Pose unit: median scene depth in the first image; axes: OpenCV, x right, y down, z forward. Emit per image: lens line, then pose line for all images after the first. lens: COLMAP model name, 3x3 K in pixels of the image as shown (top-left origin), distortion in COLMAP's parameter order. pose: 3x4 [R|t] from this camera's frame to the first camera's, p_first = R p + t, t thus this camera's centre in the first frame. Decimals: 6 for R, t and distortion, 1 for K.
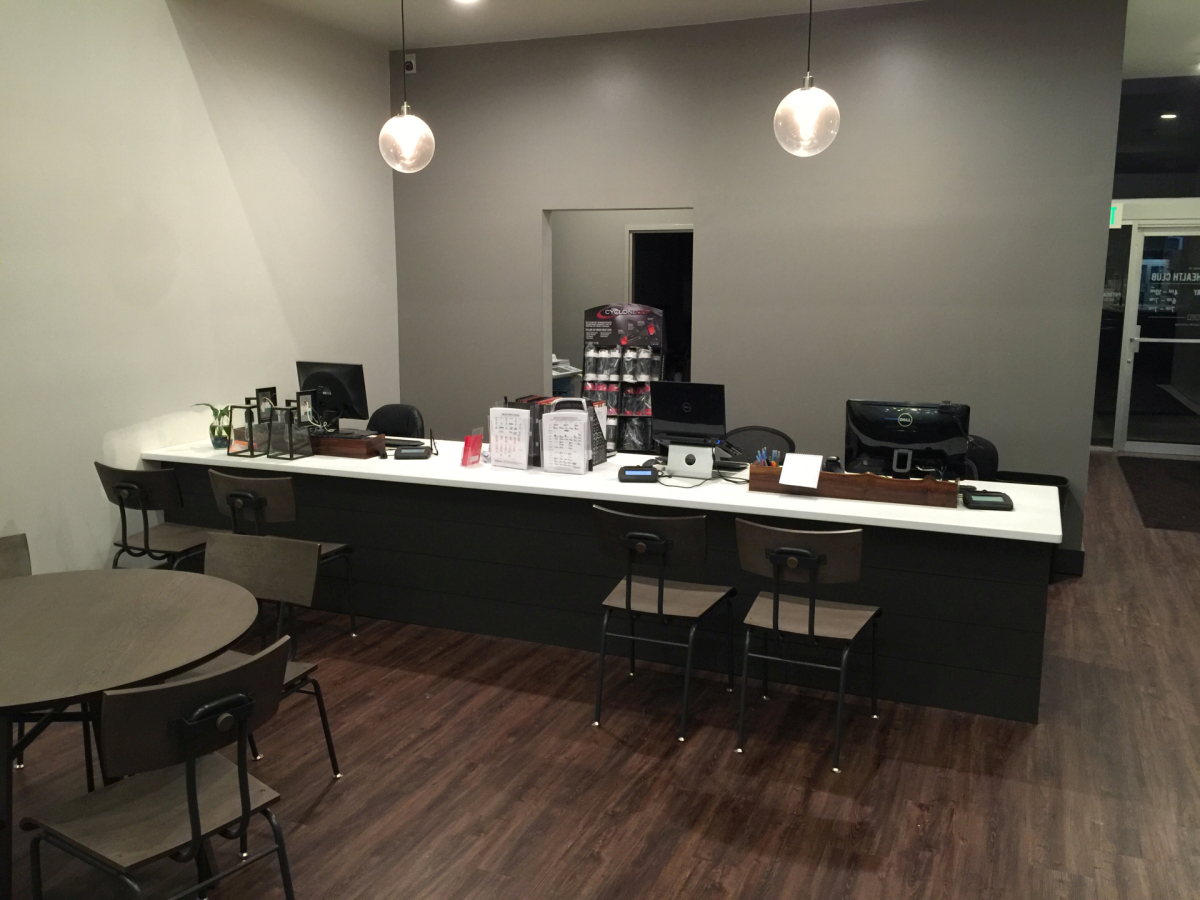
lens RADIAL K [[1030.4, 0, 600.0], [0, 1030.4, 450.0], [0, 0, 1]] dist [0.008046, -0.006013]
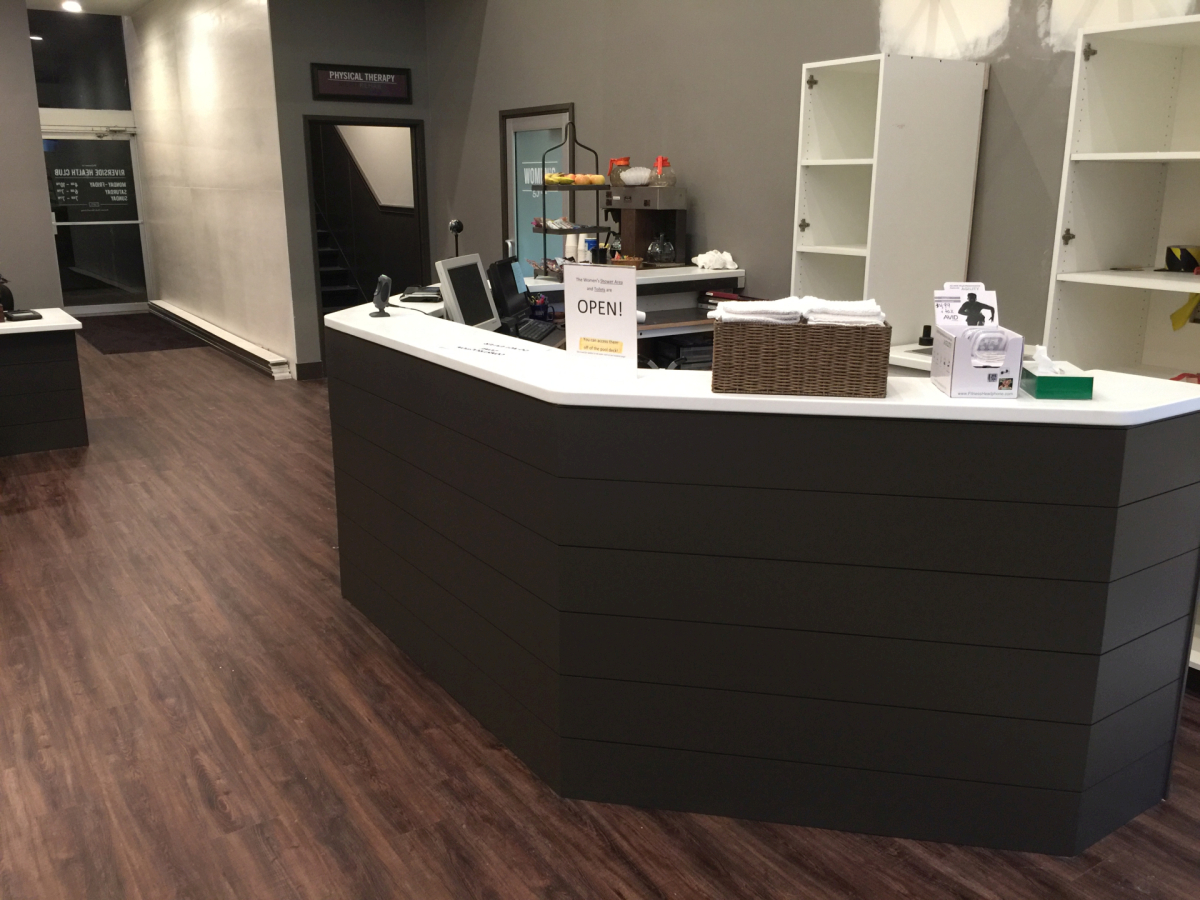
lens RADIAL K [[1030.4, 0, 600.0], [0, 1030.4, 450.0], [0, 0, 1]] dist [0.008046, -0.006013]
pose [[0.546917, -0.218316, 0.808220, -0.497133], [0.146995, 0.975444, 0.164016, 0.137721], [-0.824181, 0.029101, 0.565578, -0.640311]]
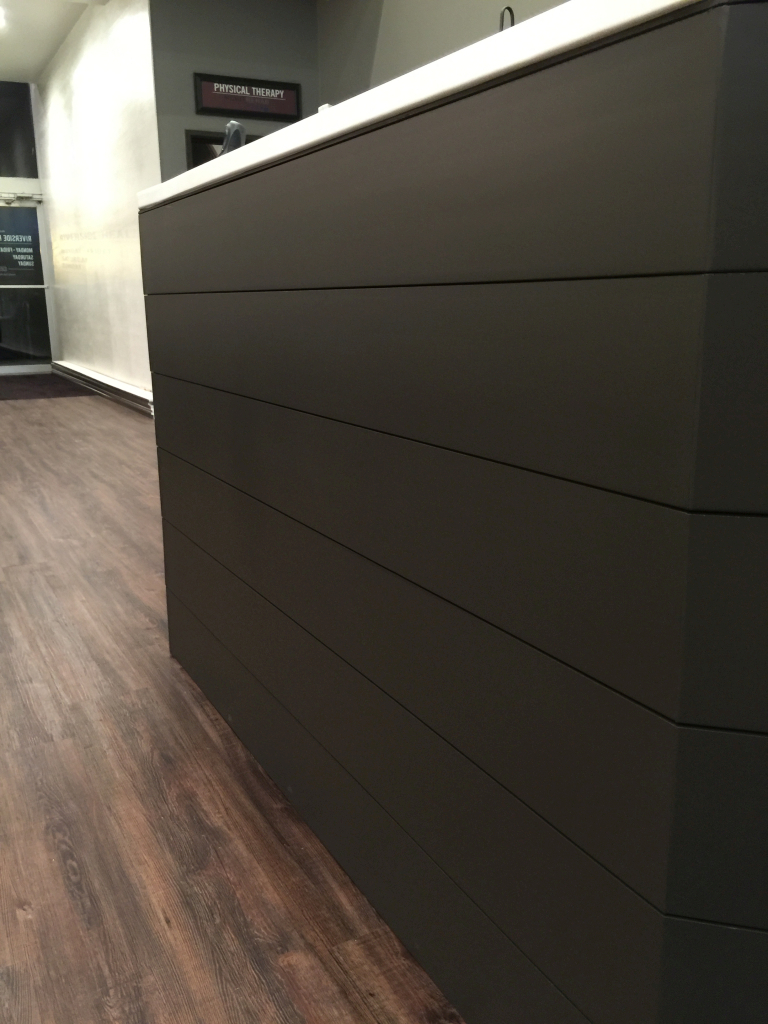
lens RADIAL K [[879.3, 0, 380.5], [0, 879.3, 485.8], [0, 0, 1]] dist [0.008046, -0.006013]
pose [[0.622878, -0.173660, 0.762801, -0.122418], [0.152173, 0.983322, 0.099604, 0.286099], [-0.767376, 0.054036, 0.638916, -0.268656]]
